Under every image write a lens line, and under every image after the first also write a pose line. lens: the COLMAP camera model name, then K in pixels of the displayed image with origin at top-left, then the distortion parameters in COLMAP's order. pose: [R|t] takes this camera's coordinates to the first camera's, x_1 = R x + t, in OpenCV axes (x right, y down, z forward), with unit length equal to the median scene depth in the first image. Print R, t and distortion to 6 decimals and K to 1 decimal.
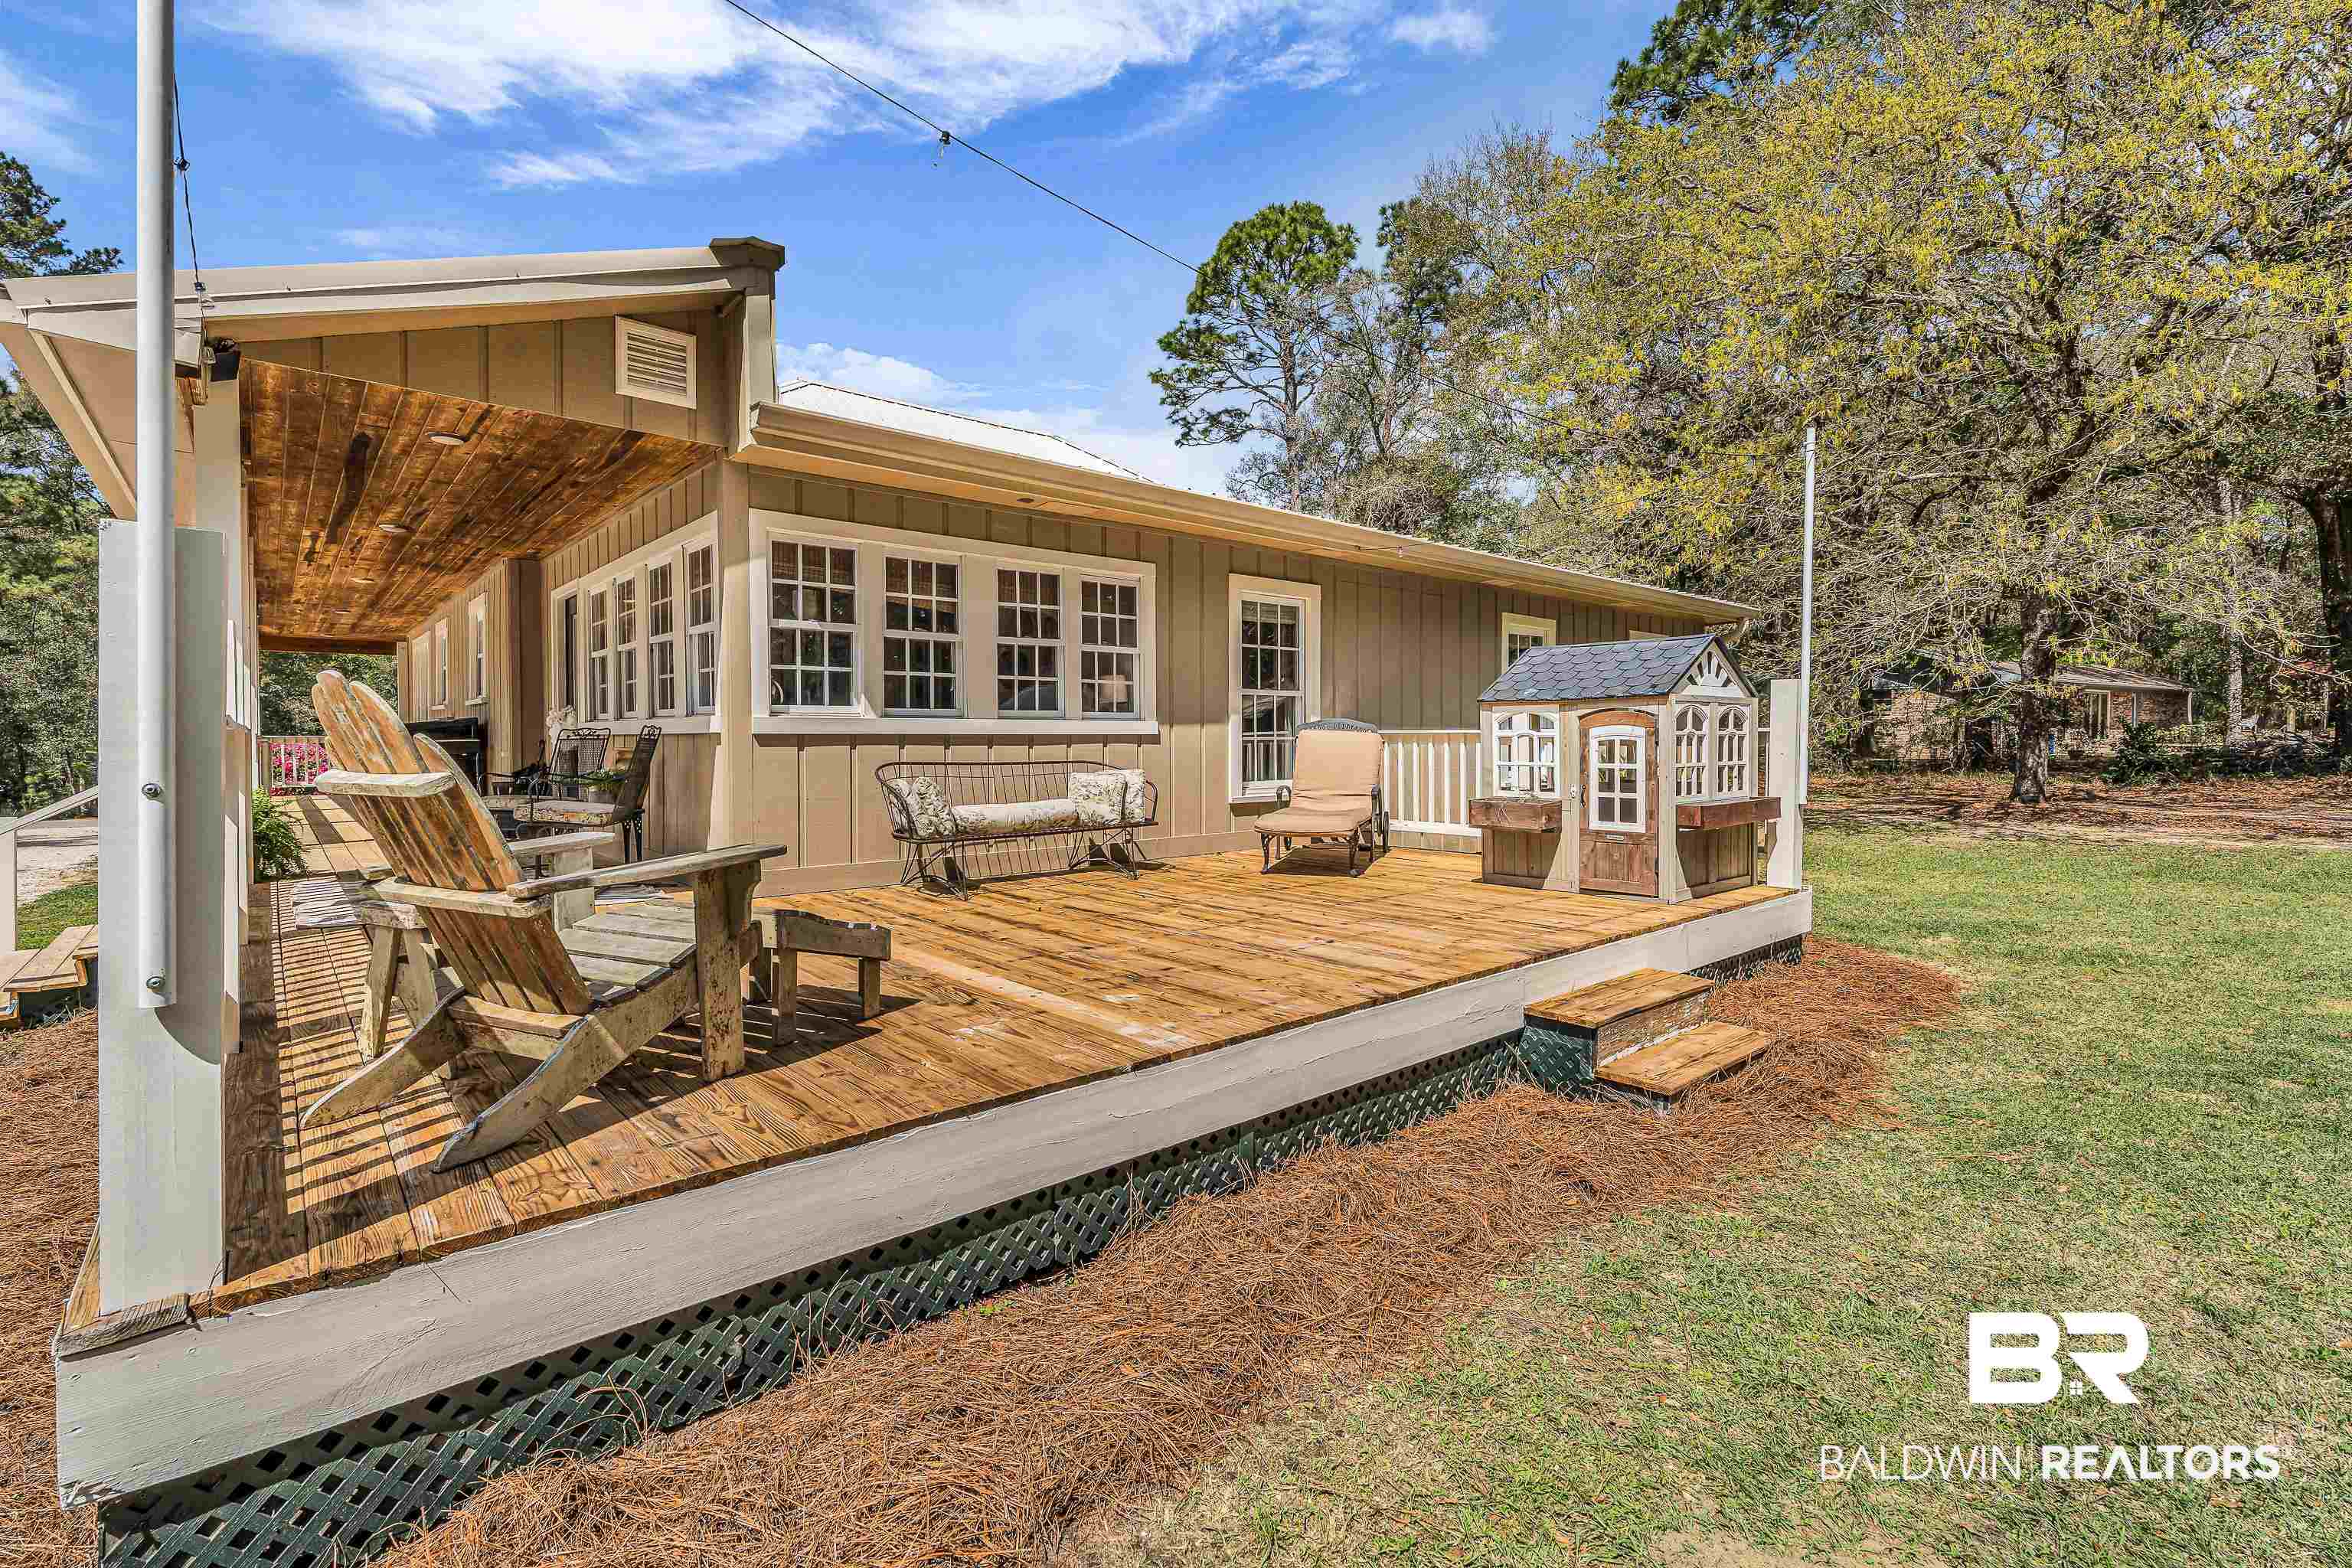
lens RADIAL K [[1089.7, 0, 1184.7], [0, 1089.7, 743.3], [0, 0, 1]] dist [-0.018938, 0.000532]
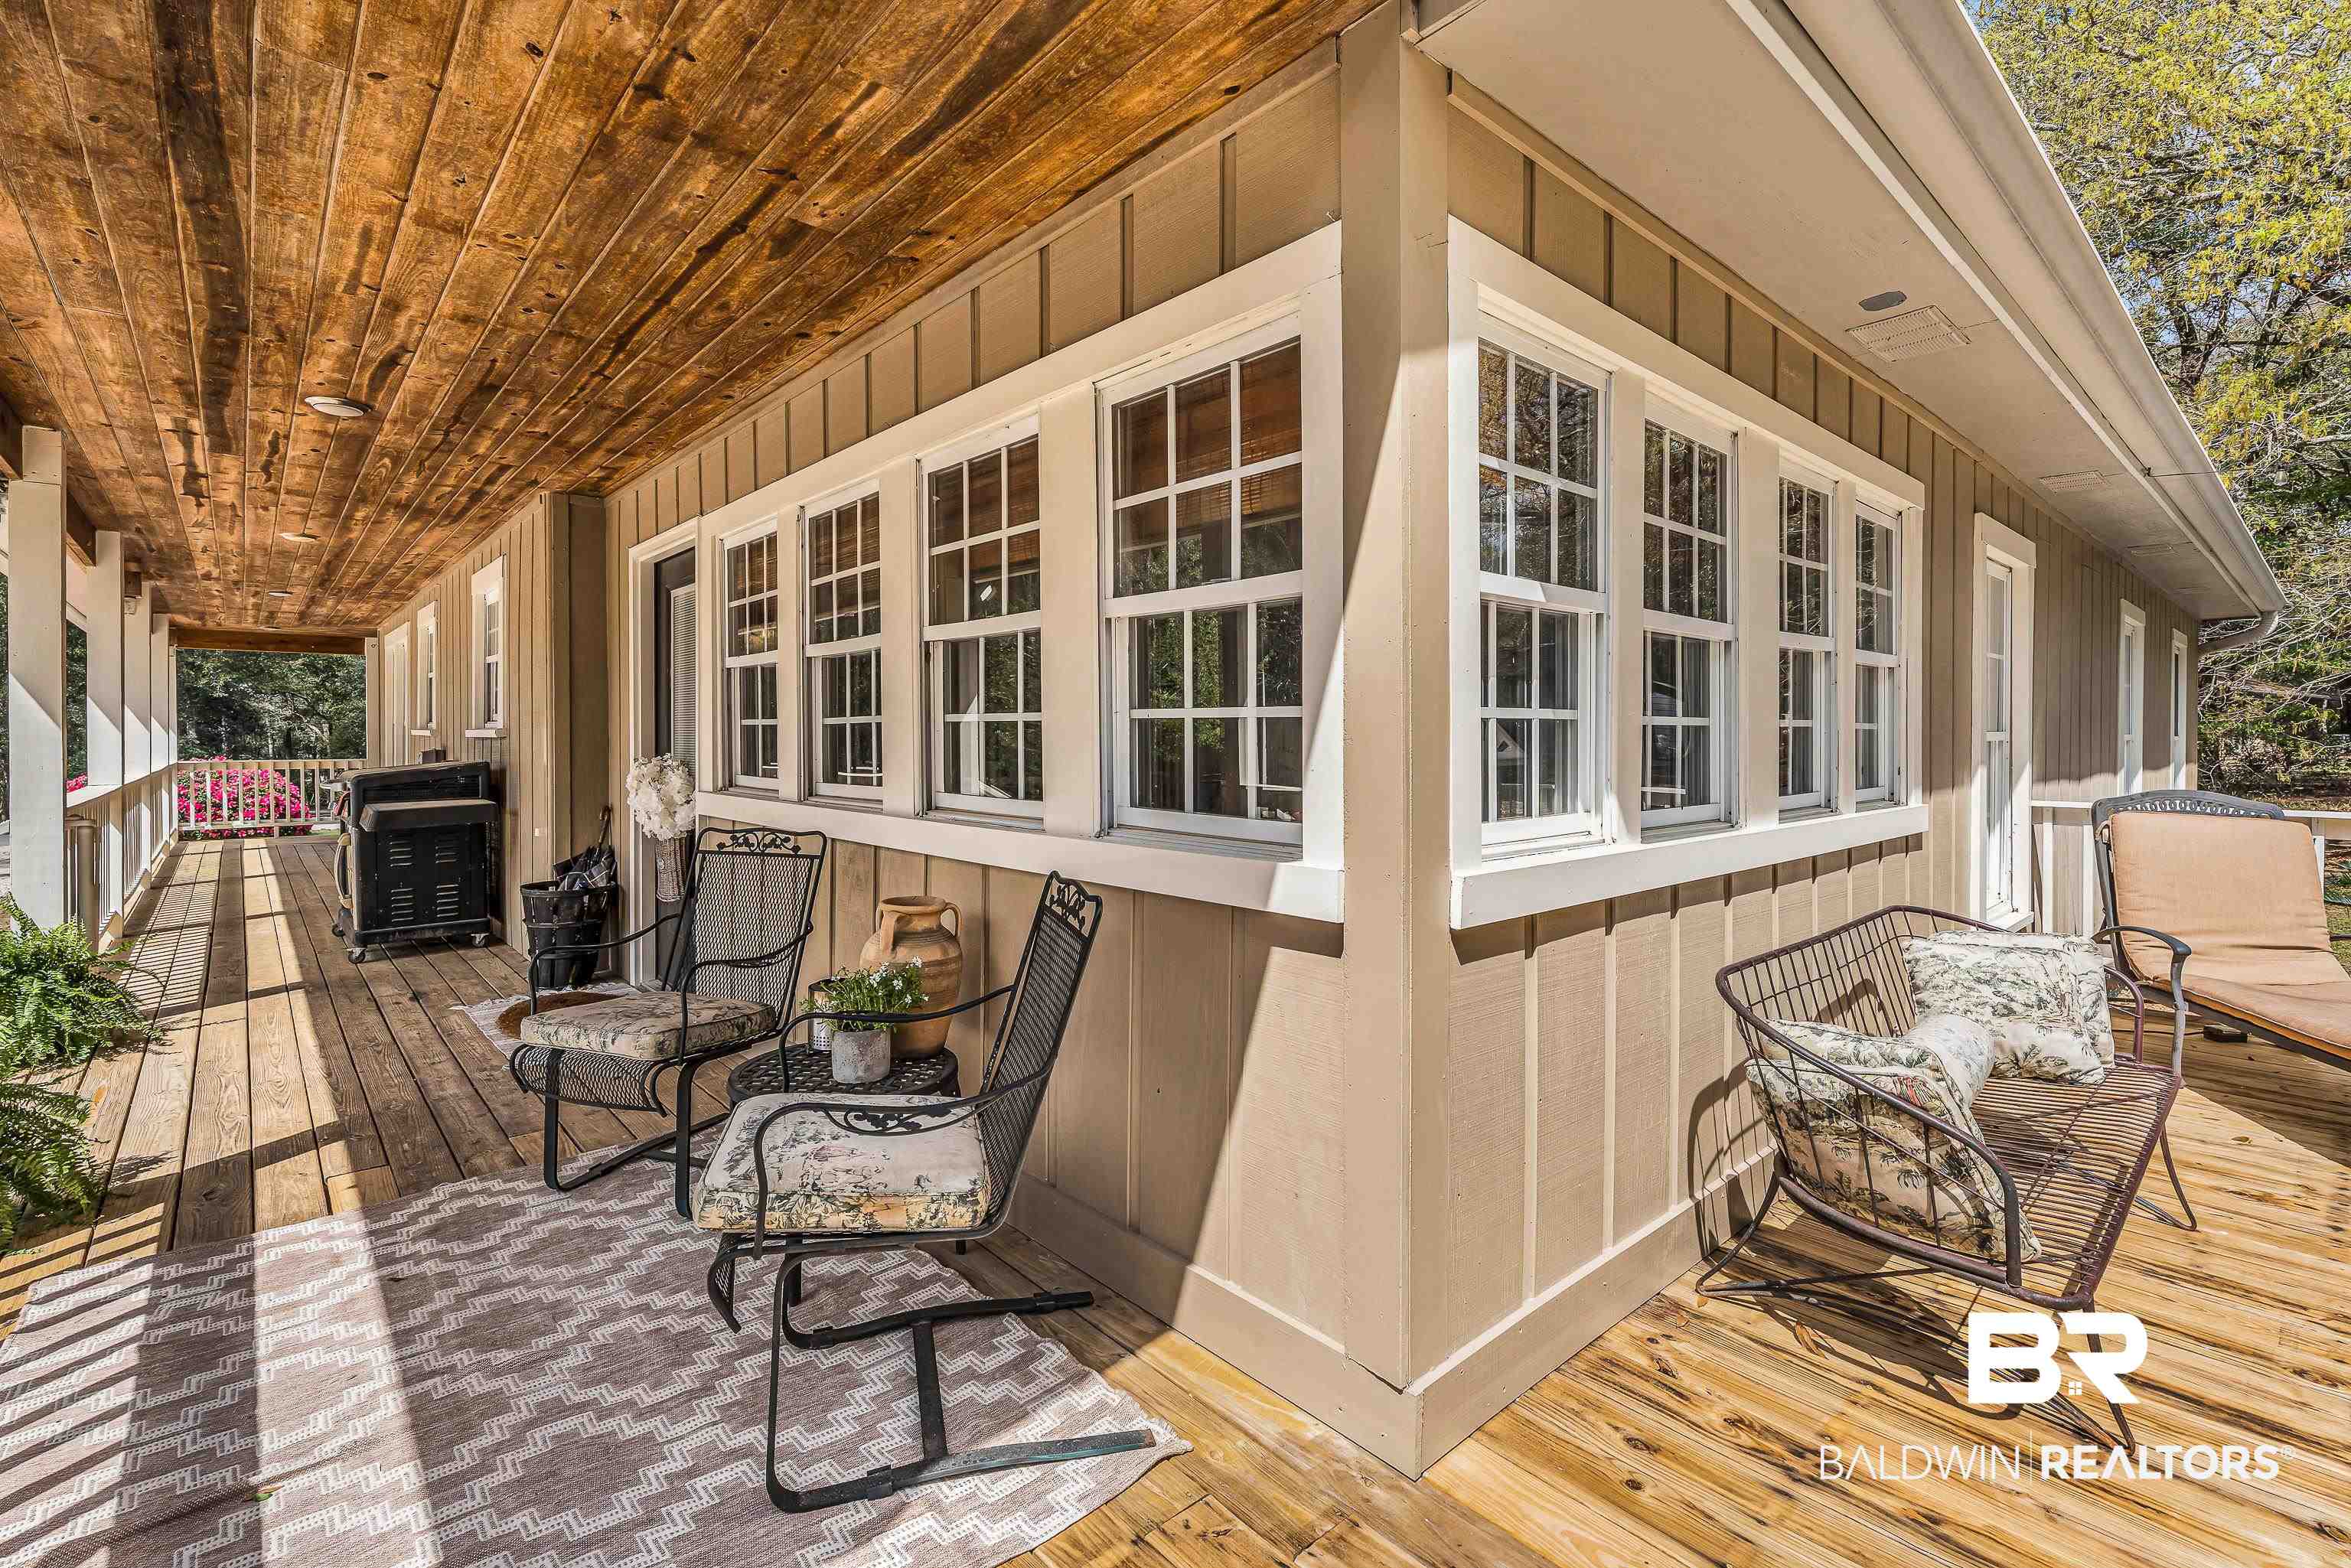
lens RADIAL K [[1089.2, 0, 1184.2], [0, 1089.2, 743.3], [0, 0, 1]] dist [-0.018938, 0.000532]
pose [[0.999909, 0.000351, 0.013487, -0.290398], [-0.000398, 0.999994, 0.003512, -0.039475], [-0.013486, -0.003517, 0.999903, 0.413448]]
